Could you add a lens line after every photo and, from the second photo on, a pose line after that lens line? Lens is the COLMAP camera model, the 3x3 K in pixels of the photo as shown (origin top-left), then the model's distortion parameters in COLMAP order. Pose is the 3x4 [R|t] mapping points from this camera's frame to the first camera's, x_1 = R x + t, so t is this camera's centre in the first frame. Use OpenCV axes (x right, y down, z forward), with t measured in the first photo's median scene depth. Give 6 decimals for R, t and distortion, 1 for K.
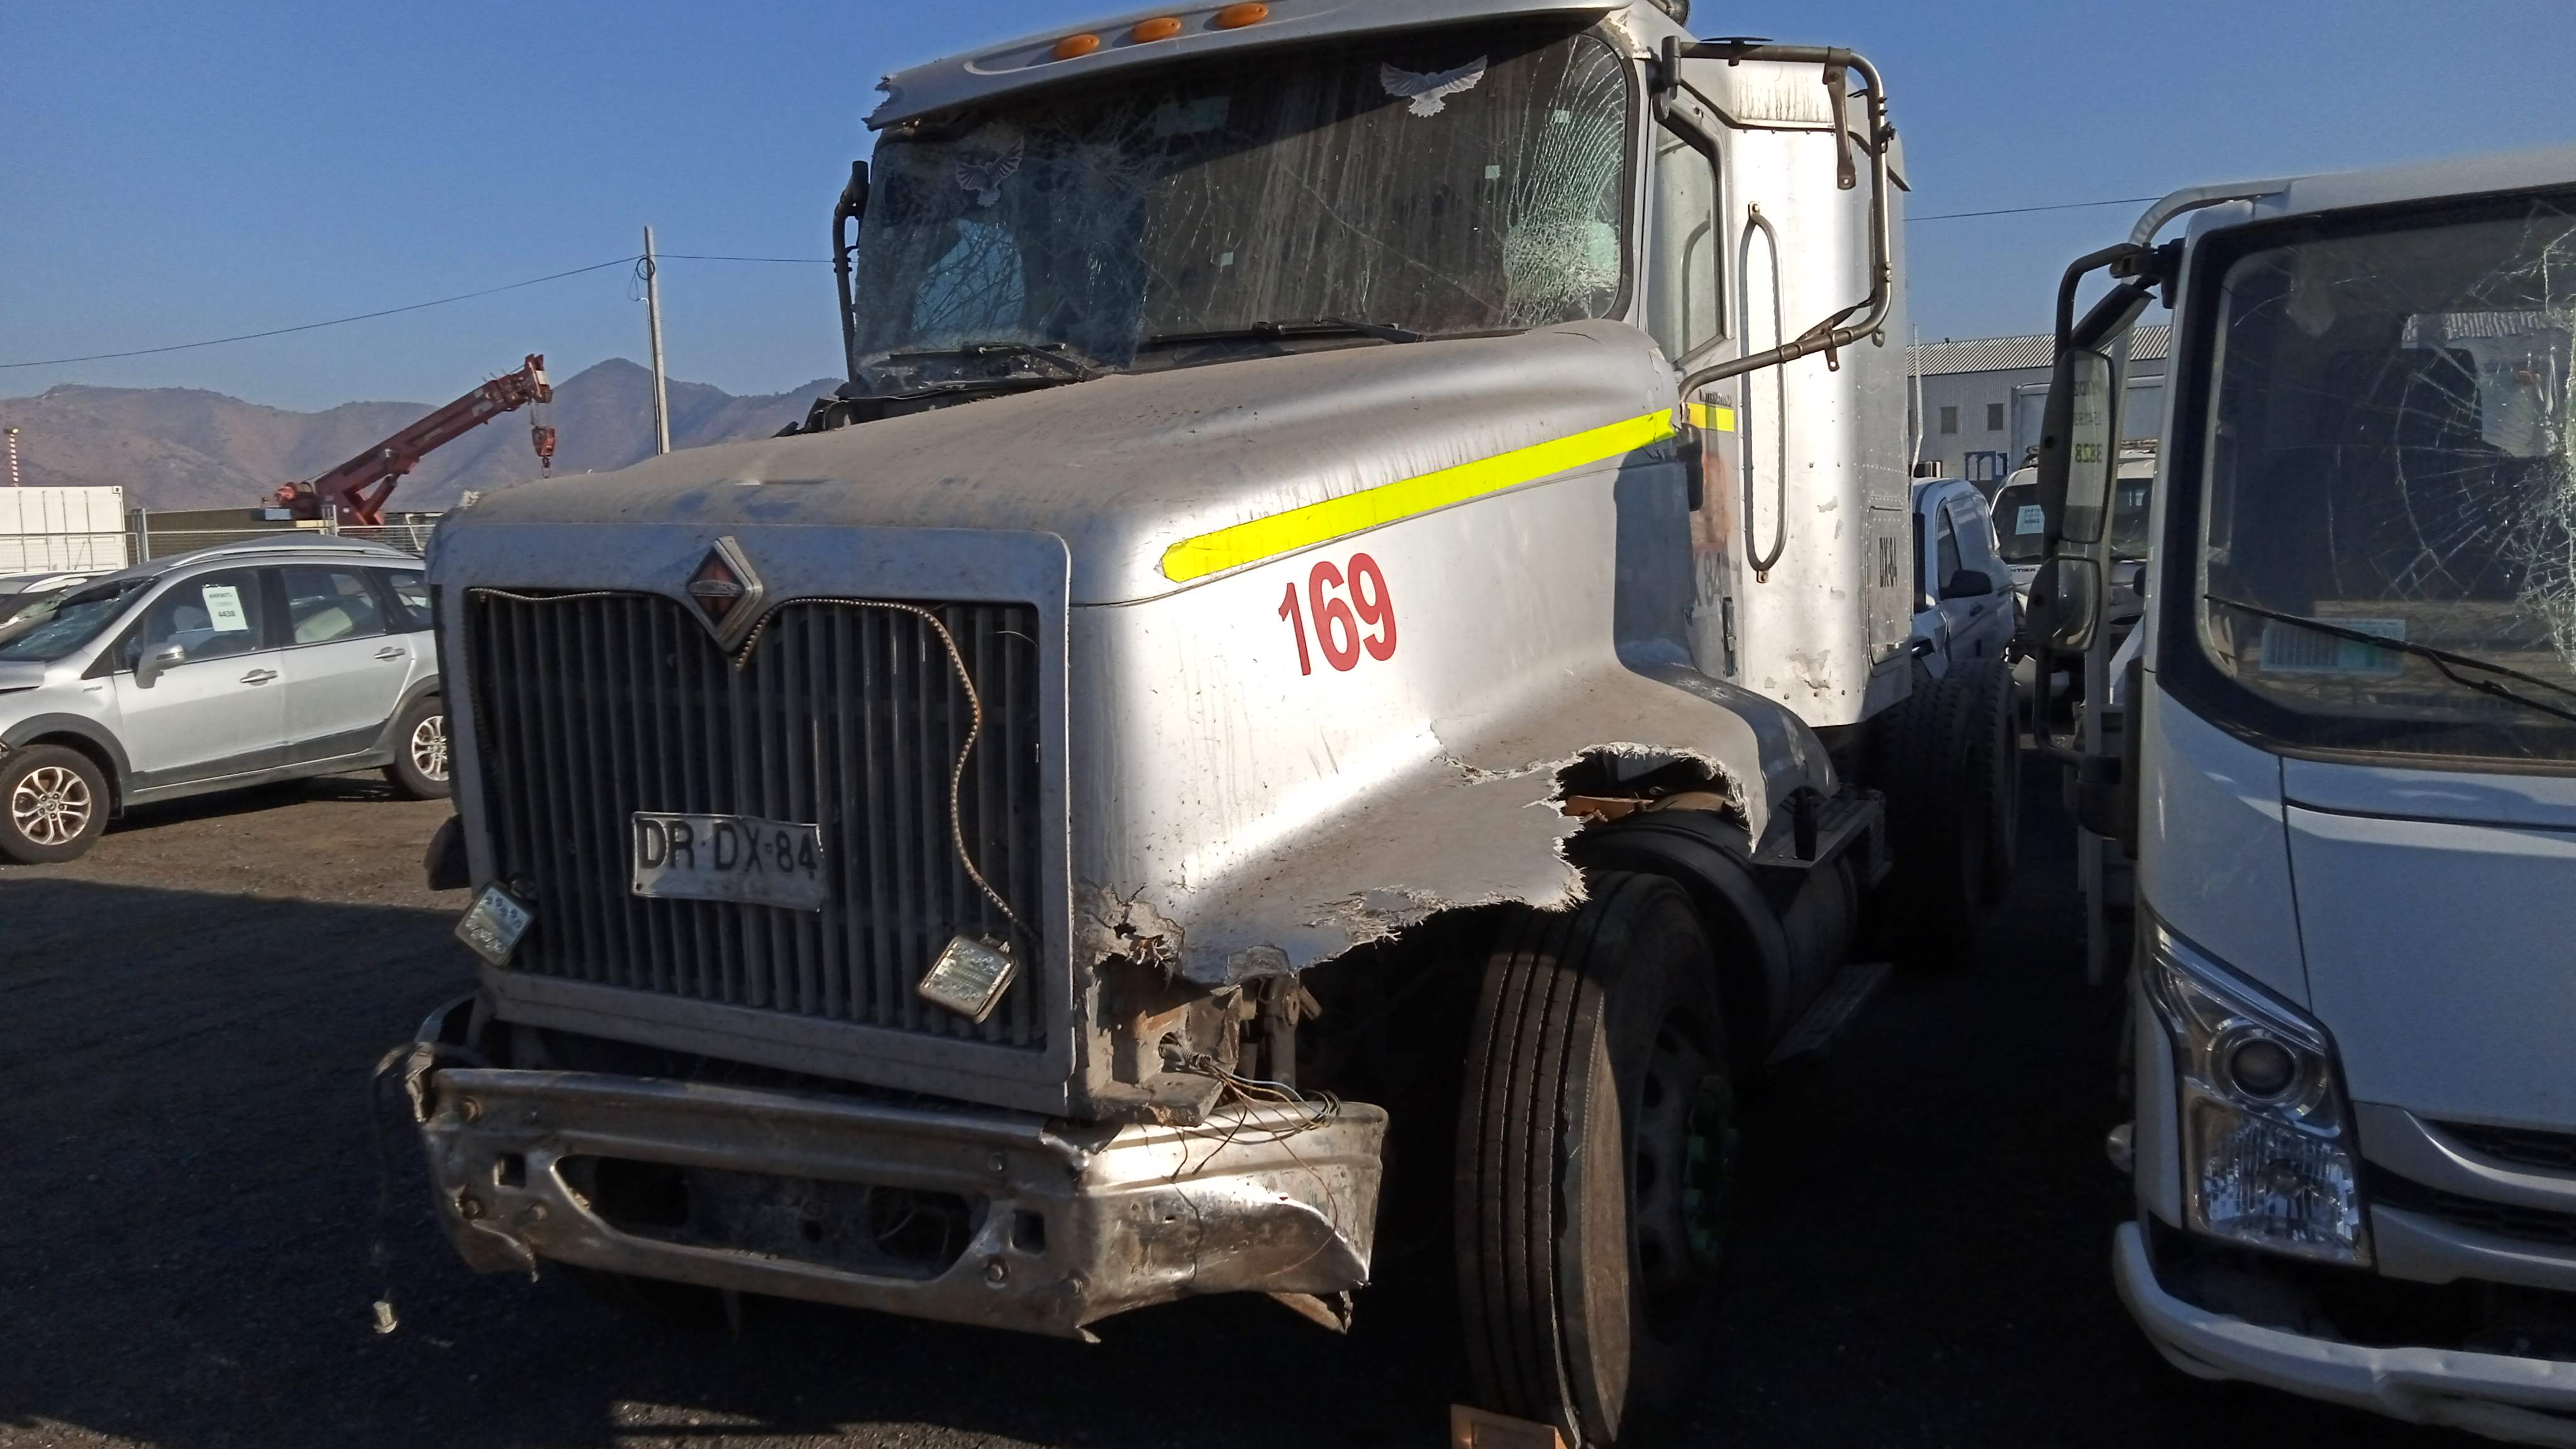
lens RADIAL K [[2076.5, 0, 1298.7], [0, 2076.5, 707.7], [0, 0, 1]] dist [0.117392, -0.207655]
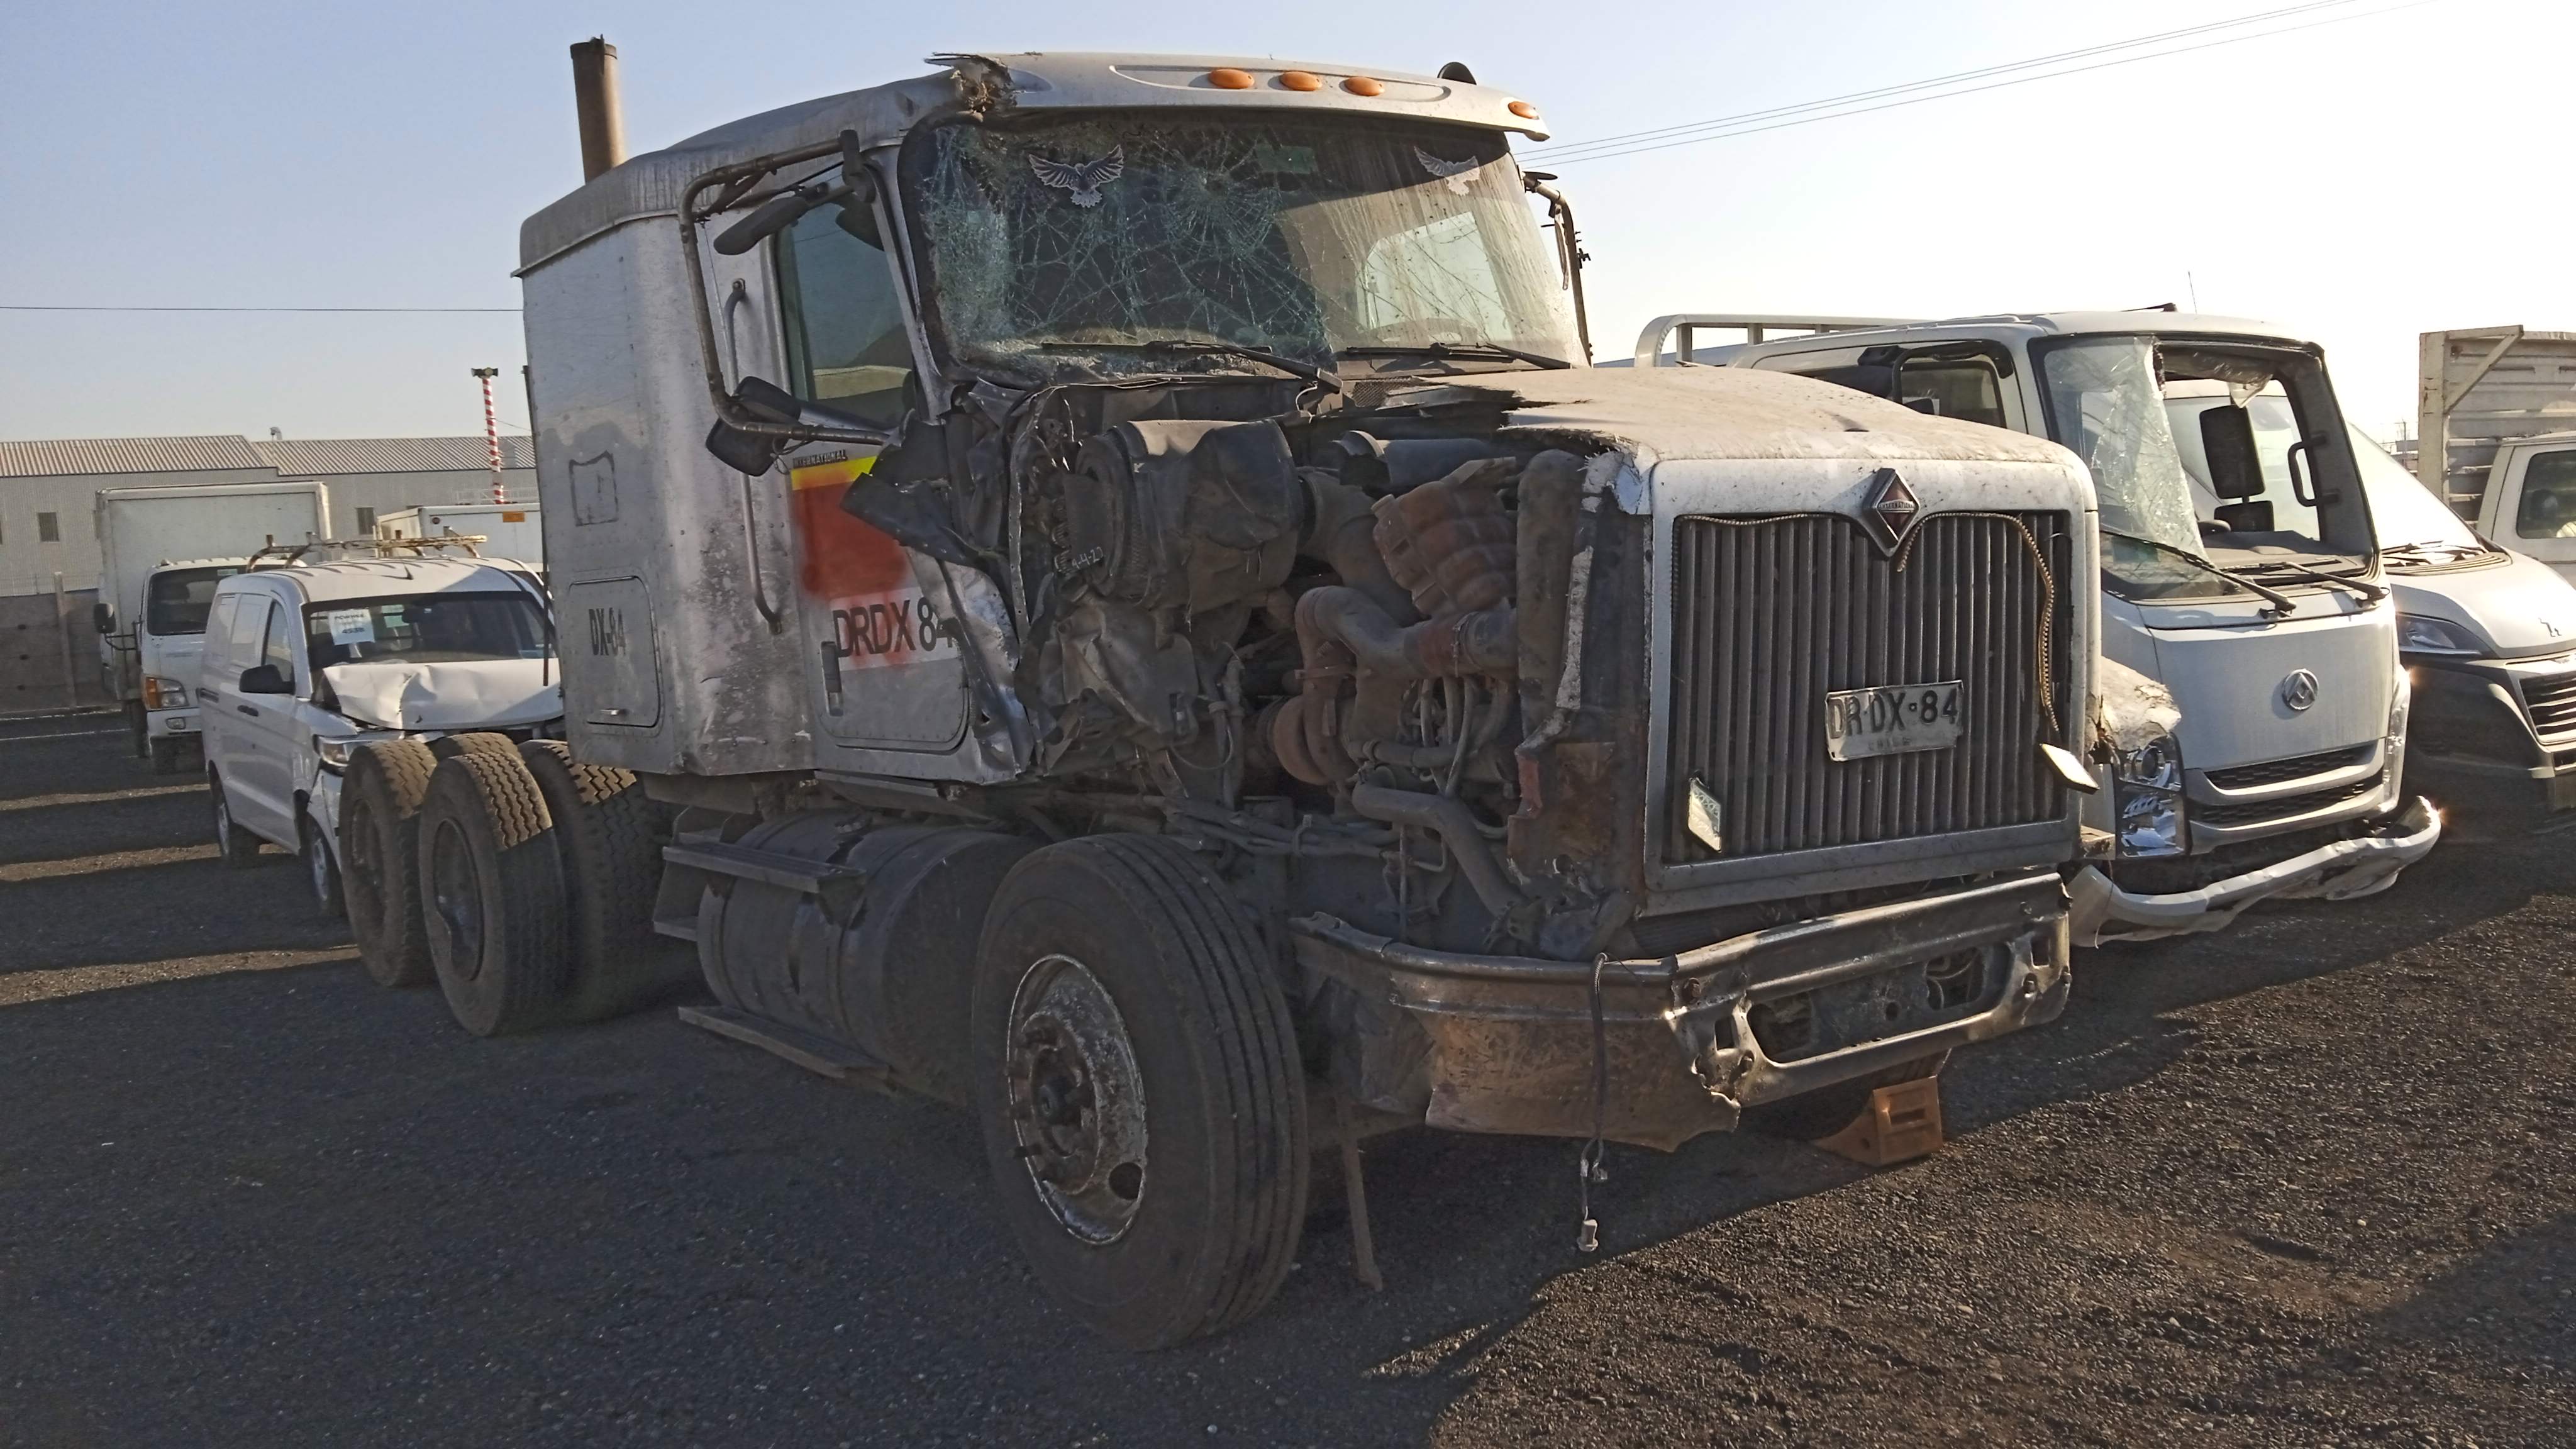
lens RADIAL K [[2076.5, 0, 1298.7], [0, 2076.5, 707.7], [0, 0, 1]] dist [0.117392, -0.207655]
pose [[0.491289, -0.061458, 0.868825, -1.535075], [0.119534, 0.992827, 0.002637, 0.018110], [-0.862755, 0.102559, 0.495112, 0.667989]]
